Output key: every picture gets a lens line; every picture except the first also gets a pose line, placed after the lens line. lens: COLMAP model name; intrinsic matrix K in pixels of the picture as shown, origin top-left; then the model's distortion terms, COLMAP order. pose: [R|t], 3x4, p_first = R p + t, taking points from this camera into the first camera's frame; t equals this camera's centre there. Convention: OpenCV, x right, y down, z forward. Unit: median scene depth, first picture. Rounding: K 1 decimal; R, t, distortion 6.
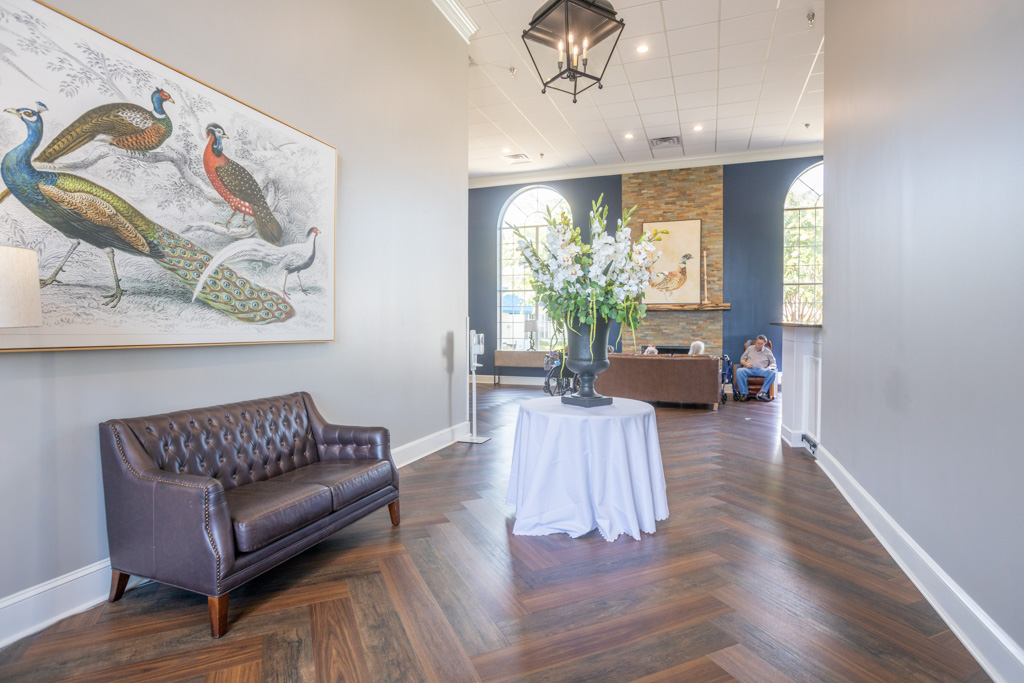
lens RADIAL K [[541.6, 0, 512.0], [0, 541.6, 341.5], [0, 0, 1]] dist [-0.028802, -0.000015]
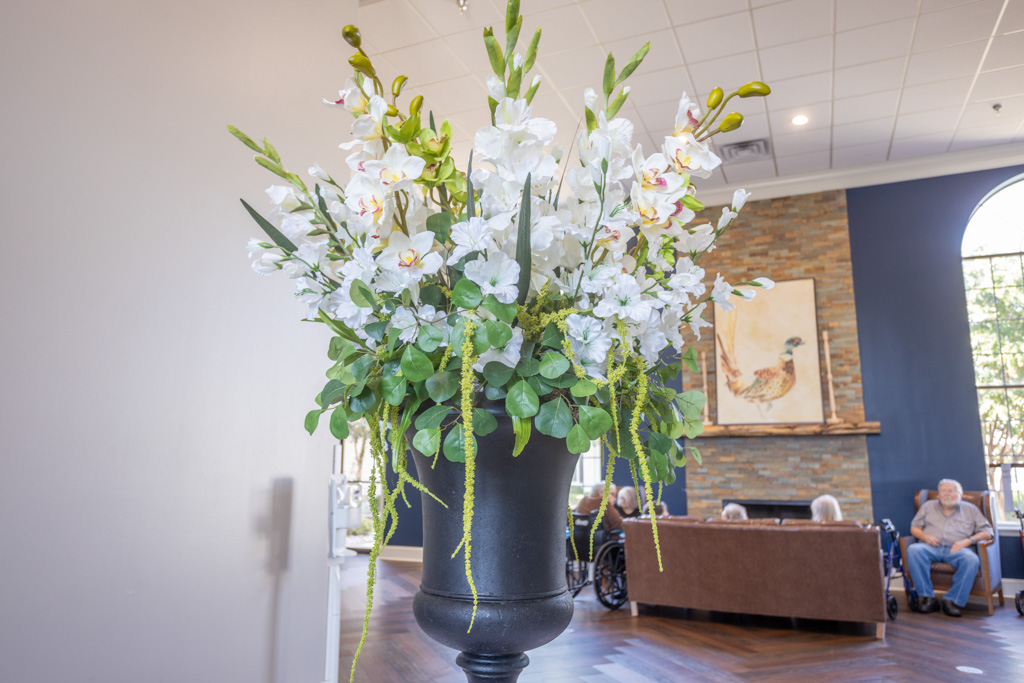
lens RADIAL K [[732.7, 0, 512.0], [0, 732.7, 341.5], [0, 0, 1]] dist [-0.000294, 0.004081]
pose [[0.998928, -0.008241, -0.045550, 0.059556], [-0.000642, 0.981467, -0.191630, -0.007132], [0.046285, 0.191454, 0.980410, 0.219847]]
